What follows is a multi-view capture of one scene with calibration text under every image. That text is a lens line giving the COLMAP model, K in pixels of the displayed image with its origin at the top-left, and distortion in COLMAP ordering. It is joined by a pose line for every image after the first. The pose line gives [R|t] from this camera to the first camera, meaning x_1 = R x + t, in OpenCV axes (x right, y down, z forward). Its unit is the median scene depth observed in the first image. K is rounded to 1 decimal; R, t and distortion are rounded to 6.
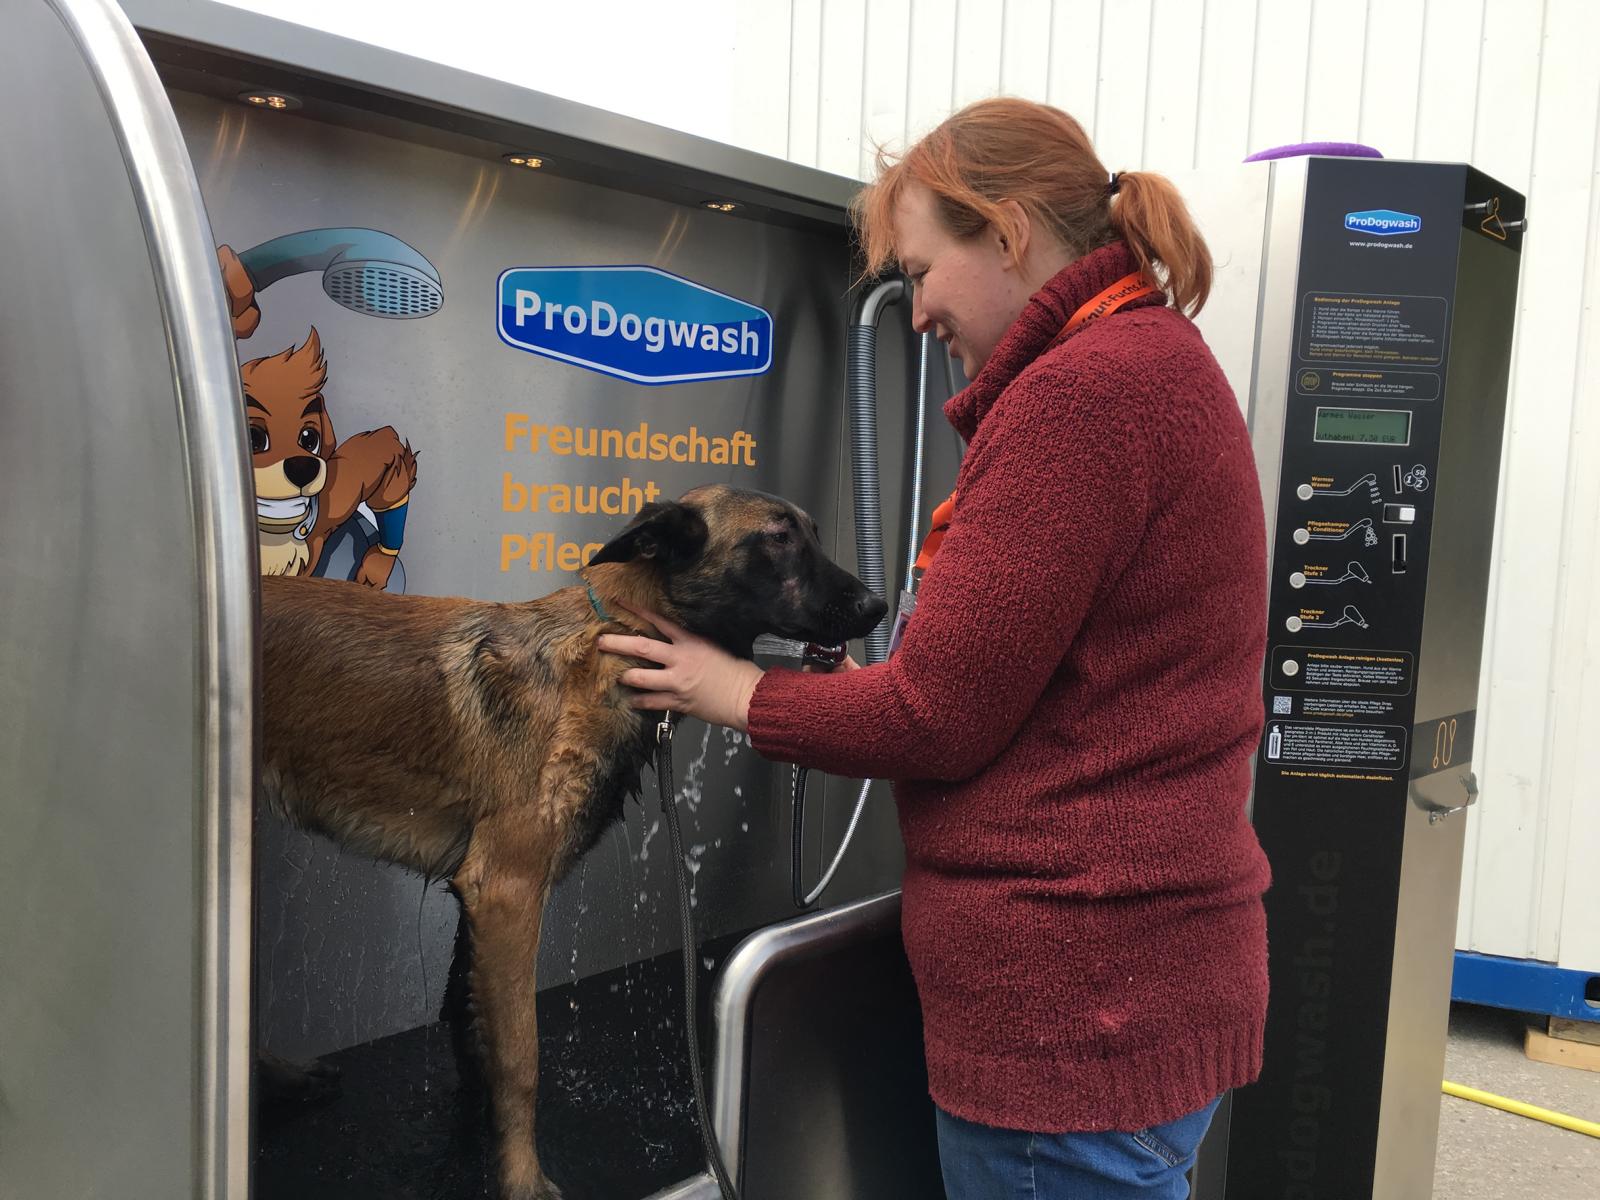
lens RADIAL K [[1382.6, 0, 809.0], [0, 1382.6, 597.1], [0, 0, 1]] dist [0.077043, -0.077828]
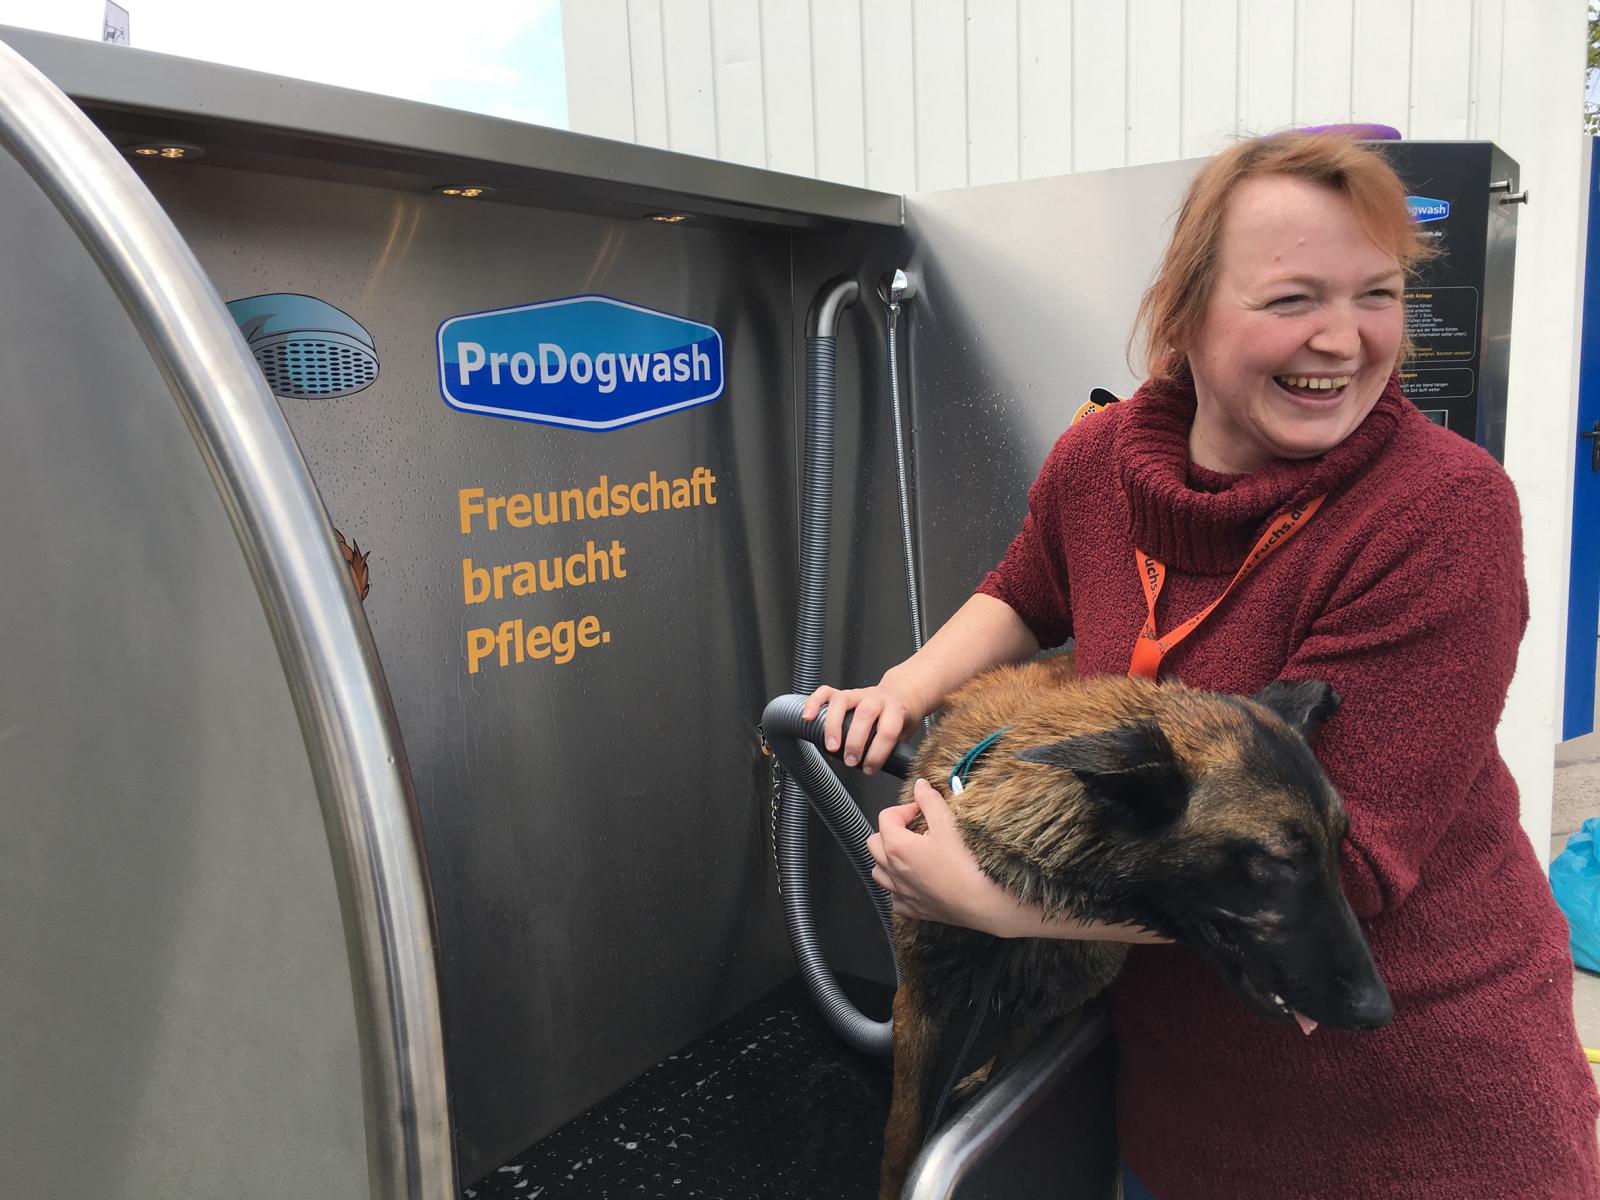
lens RADIAL K [[1382.6, 0, 807.9], [0, 1382.6, 592.1], [0, 0, 1]] dist [0.077043, -0.077828]
pose [[0.983913, -0.095533, 0.150957, -0.139096], [0.086632, 0.994151, 0.064493, -0.103977], [-0.156235, -0.050377, 0.986434, 0.126219]]
